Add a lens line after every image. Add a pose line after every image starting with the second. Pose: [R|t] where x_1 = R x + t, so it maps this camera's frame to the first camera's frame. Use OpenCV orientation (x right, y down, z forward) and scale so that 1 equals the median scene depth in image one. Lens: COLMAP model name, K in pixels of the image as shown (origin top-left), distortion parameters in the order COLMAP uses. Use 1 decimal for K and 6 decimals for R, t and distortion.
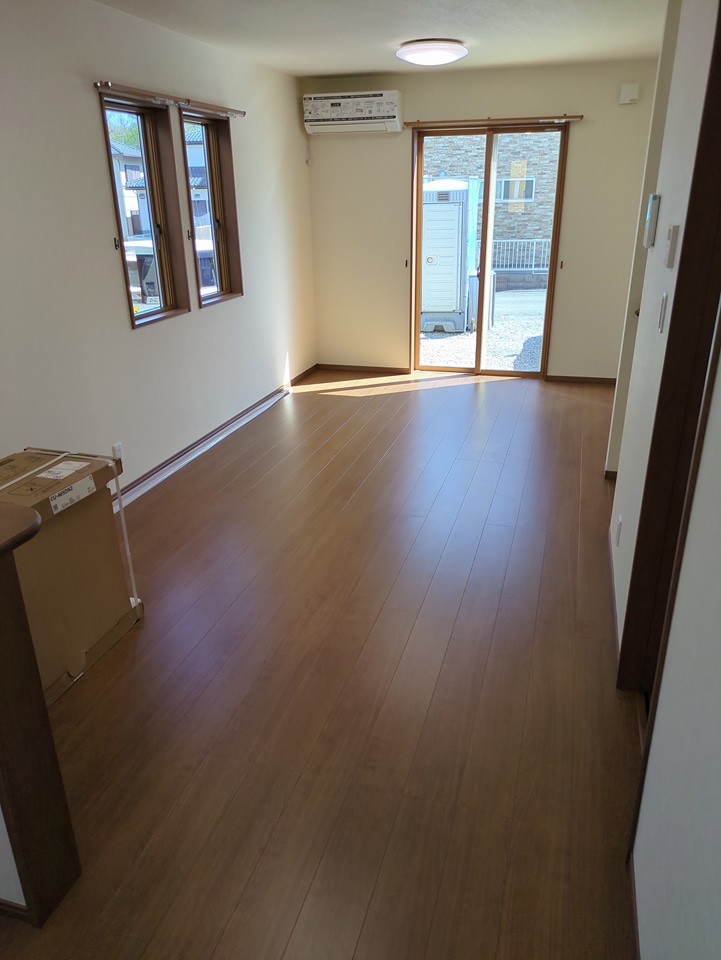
lens RADIAL K [[720.8, 0, 360.5], [0, 720.8, 480.0], [0, 0, 1]] dist [0.006428, 0.003313]
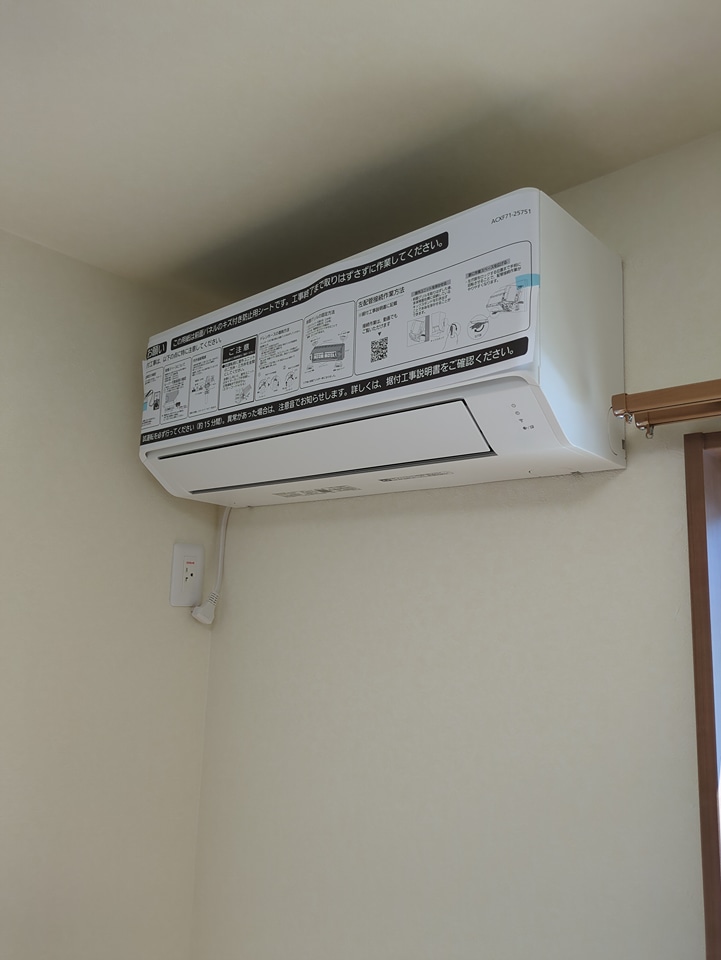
lens RADIAL K [[720.8, 0, 360.5], [0, 720.8, 480.0], [0, 0, 1]] dist [0.006428, 0.003313]
pose [[0.898218, -0.032803, -0.438324, 0.077533], [-0.205790, 0.849784, -0.485301, -0.404875], [0.388400, 0.526109, 0.756541, 0.887399]]
